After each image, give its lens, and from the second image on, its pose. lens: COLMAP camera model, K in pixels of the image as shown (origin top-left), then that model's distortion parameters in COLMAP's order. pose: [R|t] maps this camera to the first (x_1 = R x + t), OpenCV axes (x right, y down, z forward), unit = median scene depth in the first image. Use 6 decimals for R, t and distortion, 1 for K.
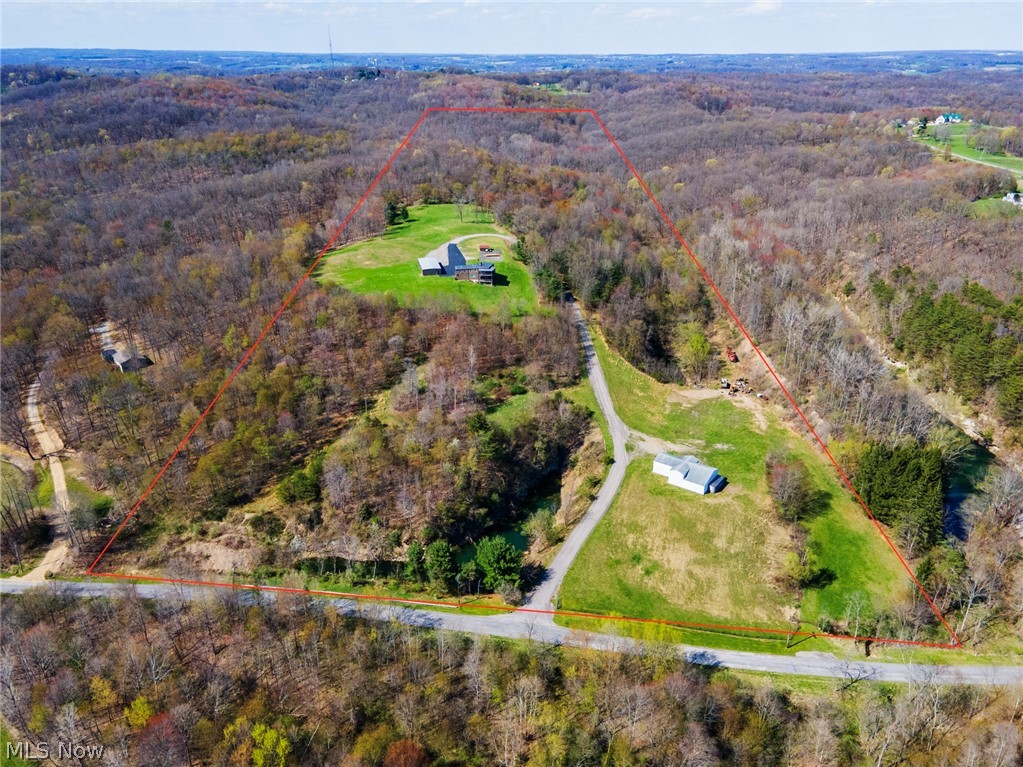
lens RADIAL K [[764.3, 0, 511.5], [0, 764.3, 383.5], [0, 0, 1]] dist [0.031943, 0.024795]
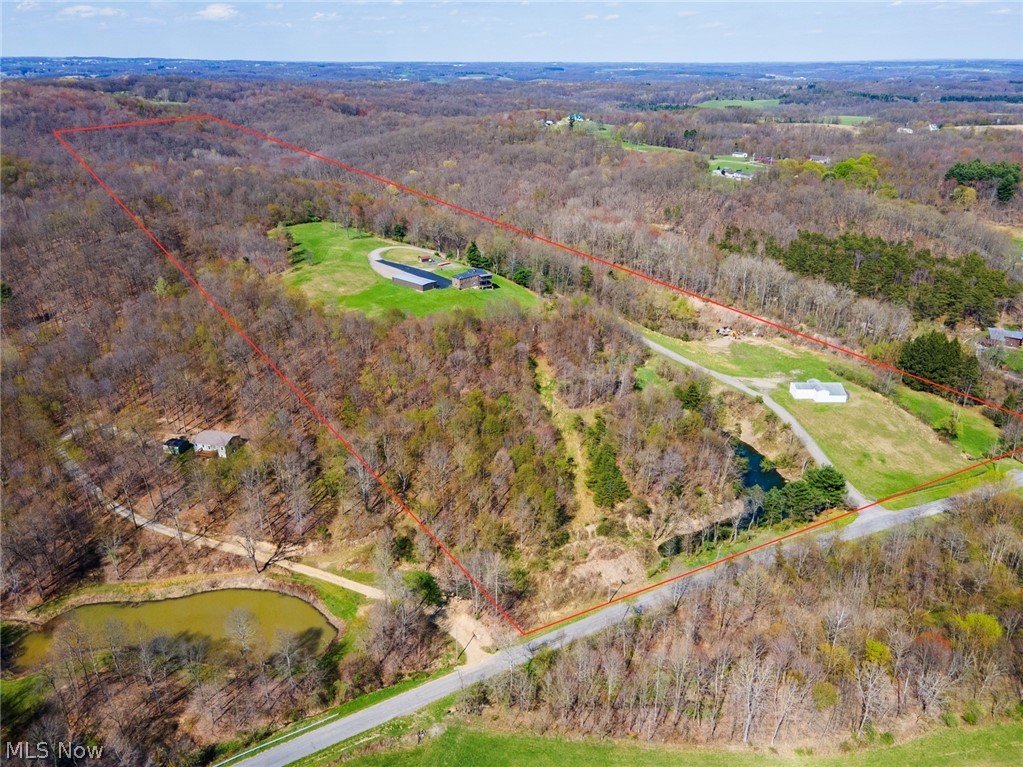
lens RADIAL K [[782.4, 0, 508.6], [0, 782.4, 385.7], [0, 0, 1]] dist [0.036471, 0.007169]
pose [[0.811652, -0.222687, 0.540029, -0.802983], [0.230064, 0.971627, 0.054880, -0.074228], [-0.536928, 0.079698, 0.839855, 0.166386]]
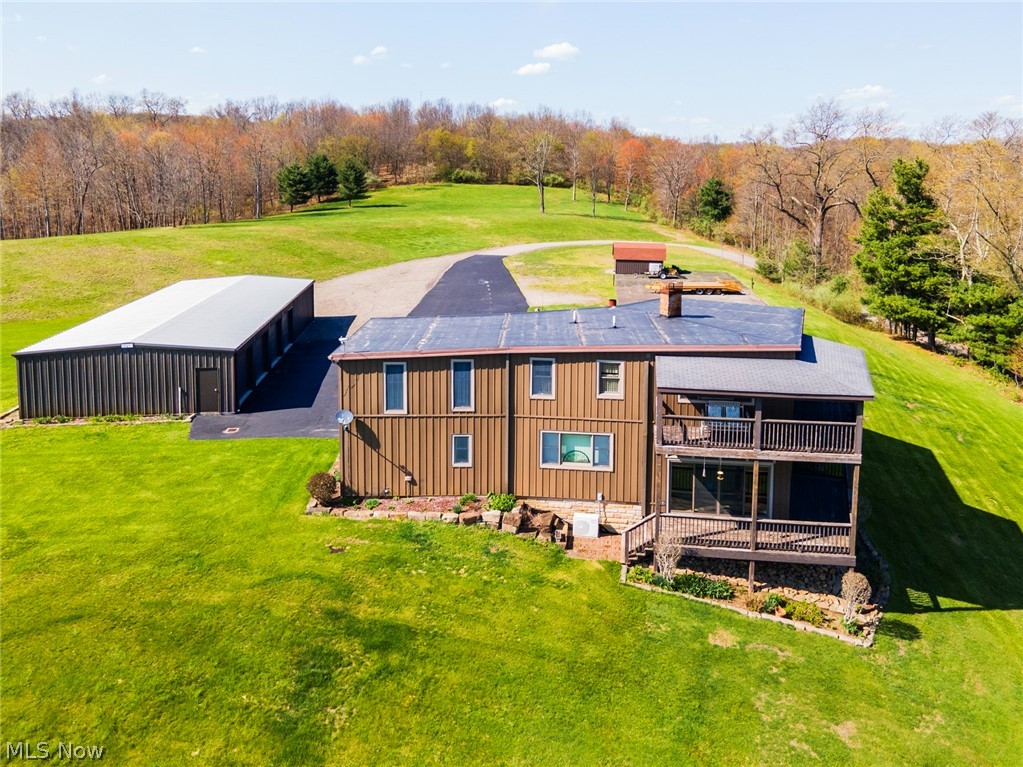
lens RADIAL K [[772.6, 0, 563.5], [0, 772.6, 261.6], [0, 0, 1]] dist [0.011561, 0.032660]
pose [[0.997475, 0.014336, -0.069557, -0.062194], [-0.033860, 0.956929, -0.288340, -0.183862], [0.062427, 0.289968, 0.954998, 1.242384]]
